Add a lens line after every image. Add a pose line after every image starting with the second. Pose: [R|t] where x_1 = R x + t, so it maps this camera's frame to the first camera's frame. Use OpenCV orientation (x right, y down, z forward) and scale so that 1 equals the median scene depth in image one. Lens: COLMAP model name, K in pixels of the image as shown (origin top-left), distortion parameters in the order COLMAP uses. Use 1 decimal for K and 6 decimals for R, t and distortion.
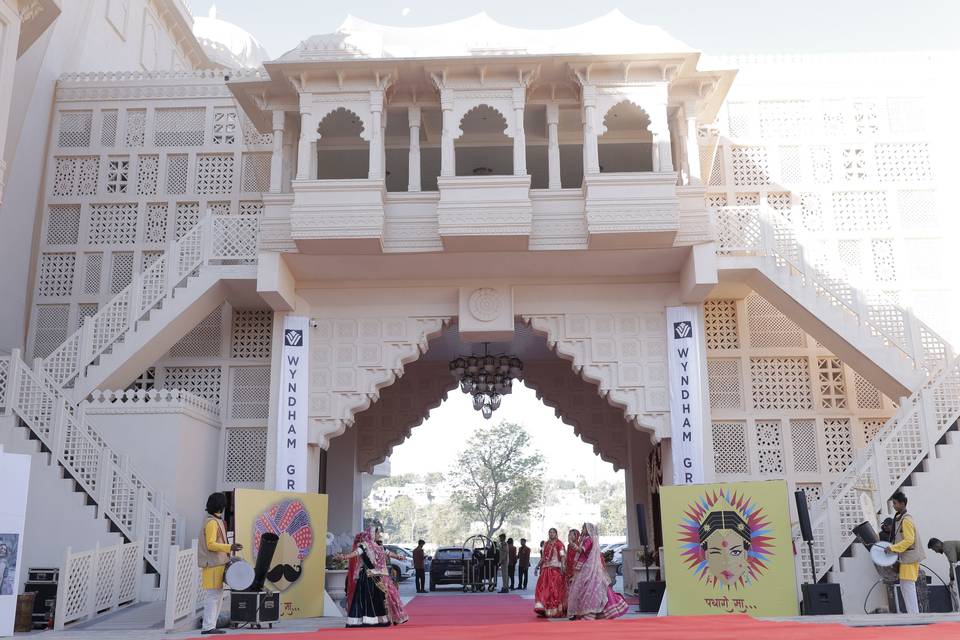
lens RADIAL K [[876.9, 0, 484.1], [0, 876.9, 315.9], [0, 0, 1]] dist [0.007550, 0.000000]
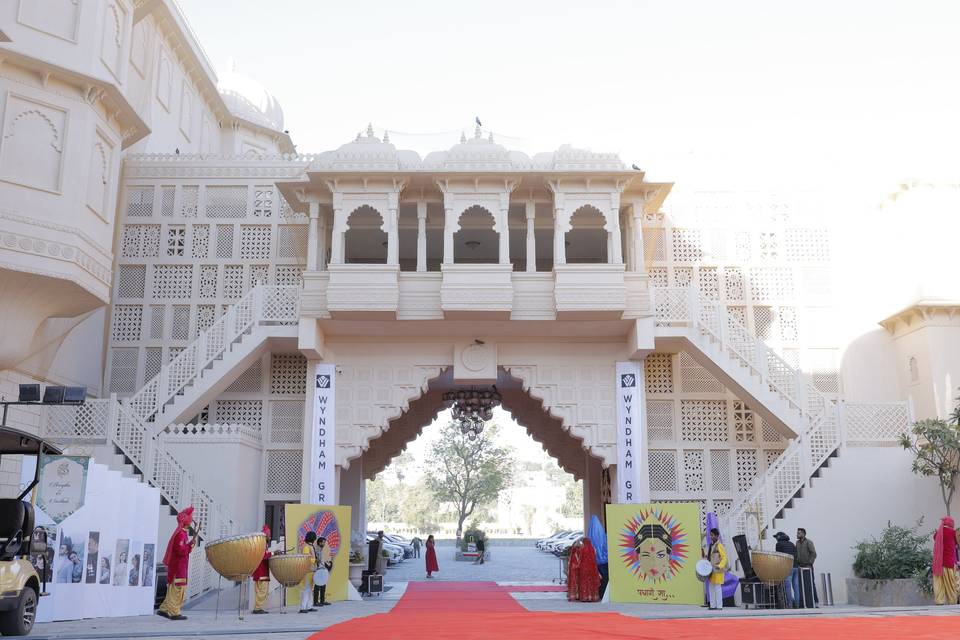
lens RADIAL K [[876.9, 0, 479.3], [0, 876.9, 317.0], [0, 0, 1]] dist [0.007550, 0.000000]
pose [[0.999423, 0.017572, 0.029065, -0.030416], [-0.018313, 0.999509, 0.025429, -0.106371], [-0.028604, -0.025946, 0.999254, -0.276618]]
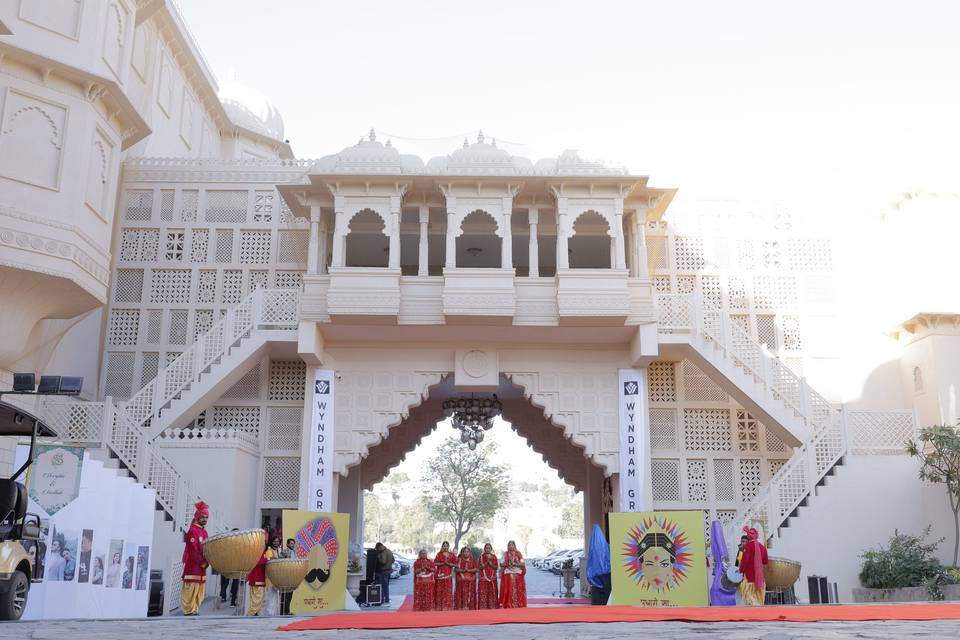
lens RADIAL K [[876.9, 0, 483.6], [0, 876.9, 315.1], [0, 0, 1]] dist [0.007550, 0.000000]
pose [[0.998982, 0.025232, 0.037401, -0.037239], [-0.025224, 0.999682, -0.000666, -0.084082], [-0.037406, -0.000278, 0.999300, -0.264130]]
